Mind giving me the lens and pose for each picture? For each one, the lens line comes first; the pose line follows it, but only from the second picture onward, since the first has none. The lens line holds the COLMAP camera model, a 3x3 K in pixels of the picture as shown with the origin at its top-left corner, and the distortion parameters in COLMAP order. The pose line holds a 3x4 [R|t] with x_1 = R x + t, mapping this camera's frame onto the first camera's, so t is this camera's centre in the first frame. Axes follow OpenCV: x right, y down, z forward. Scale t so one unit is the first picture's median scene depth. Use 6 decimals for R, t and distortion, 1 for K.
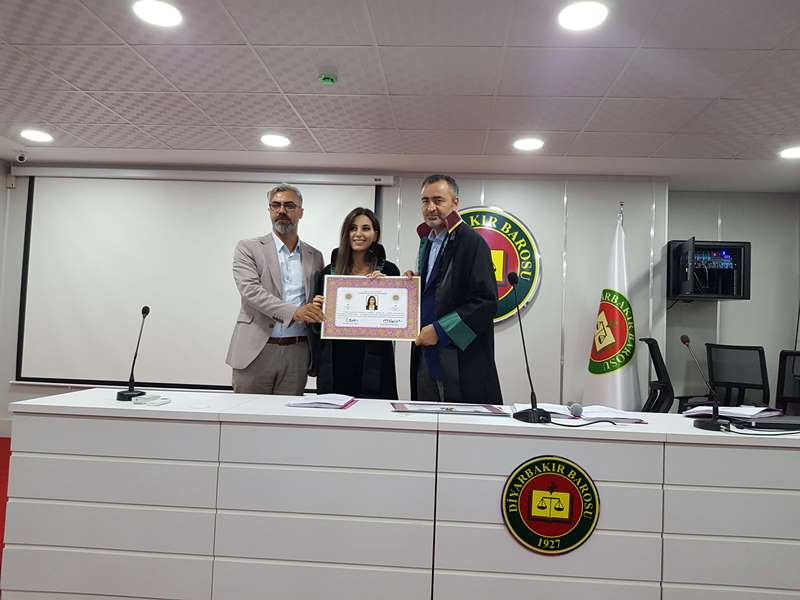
lens RADIAL K [[633.8, 0, 406.8], [0, 633.8, 294.1], [0, 0, 1]] dist [0.043684, -0.081296]
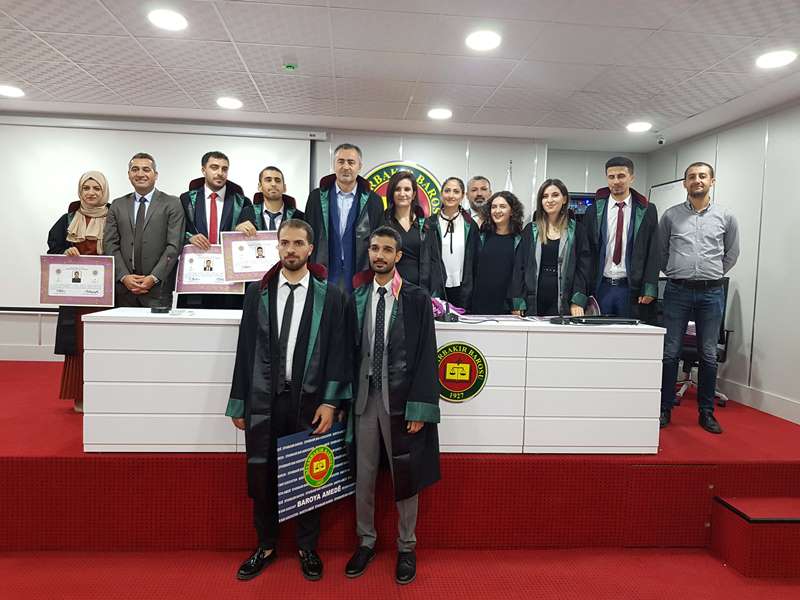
lens RADIAL K [[633.8, 0, 405.1], [0, 633.8, 303.4], [0, 0, 1]] dist [0.043684, -0.081296]
pose [[0.988145, -0.013987, 0.152887, -0.088826], [-0.004029, 0.993136, 0.116898, -0.014172], [-0.153472, -0.116128, 0.981305, -0.316269]]
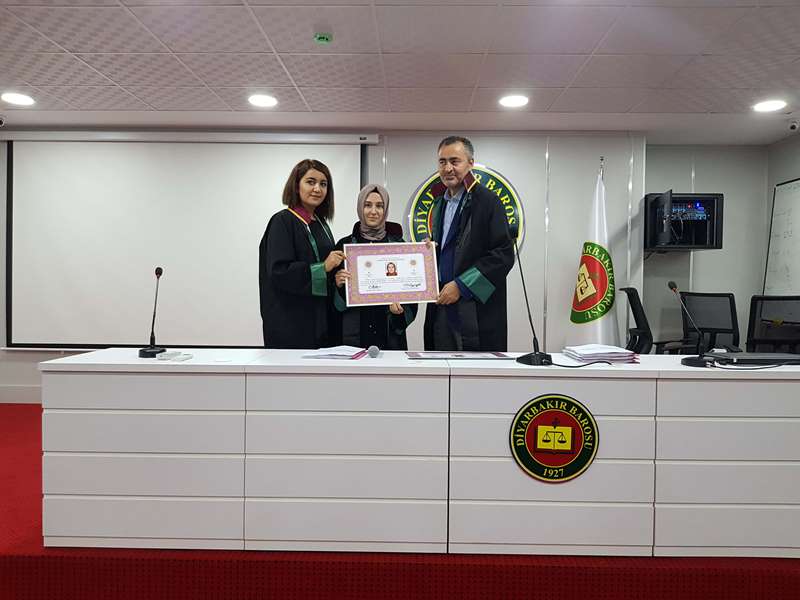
lens RADIAL K [[633.8, 0, 405.0], [0, 633.8, 299.1], [0, 0, 1]] dist [0.043684, -0.081296]
pose [[0.998618, -0.026980, 0.045107, -0.045891], [0.023703, 0.997145, 0.071690, 0.004530], [-0.046912, -0.070521, 0.996407, -0.038684]]
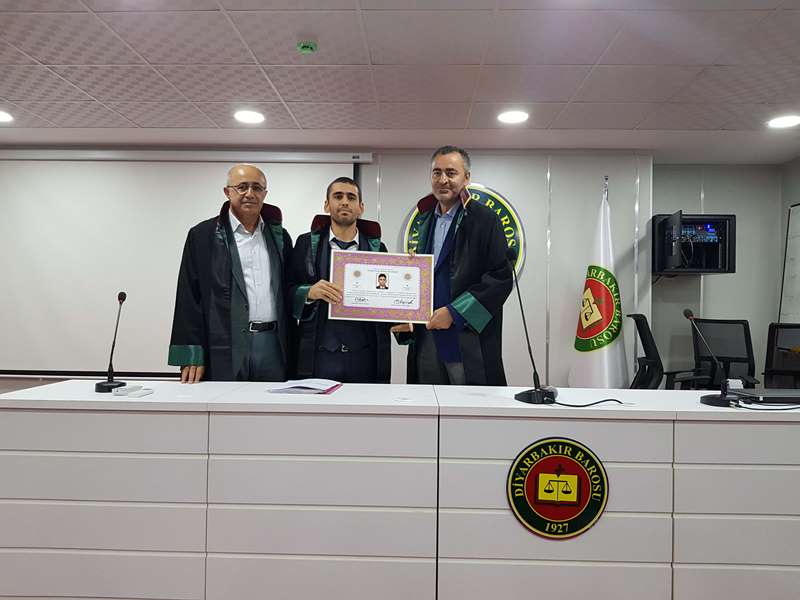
lens RADIAL K [[633.8, 0, 398.5], [0, 633.8, 299.5], [0, 0, 1]] dist [0.043684, -0.081296]
pose [[0.999243, -0.022455, 0.031779, -0.024306], [0.021303, 0.999119, 0.036145, 0.003724], [-0.032563, -0.035441, 0.998841, 0.034856]]
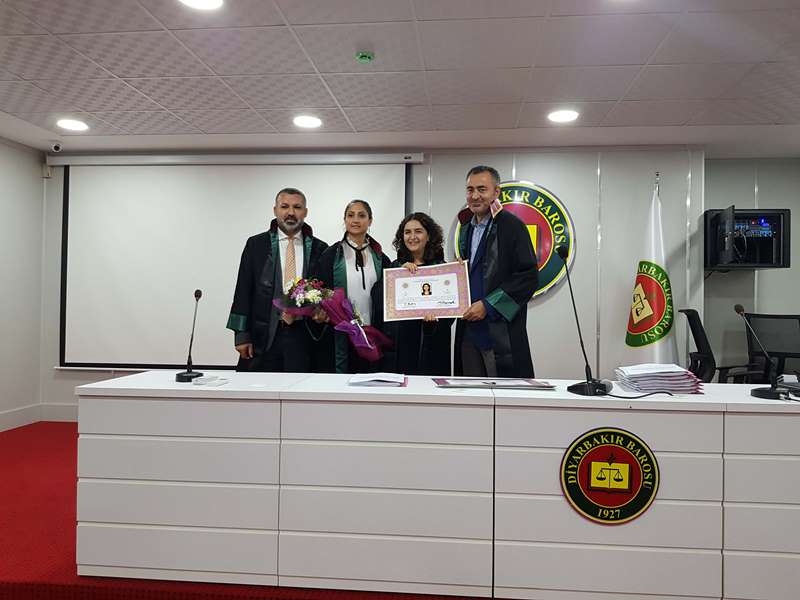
lens RADIAL K [[633.8, 0, 402.4], [0, 633.8, 294.9], [0, 0, 1]] dist [0.043684, -0.081296]
pose [[0.999071, -0.025694, -0.034607, -0.037096], [0.026881, 0.999051, 0.034267, 0.000927], [0.033694, -0.035166, 0.998813, -0.004862]]
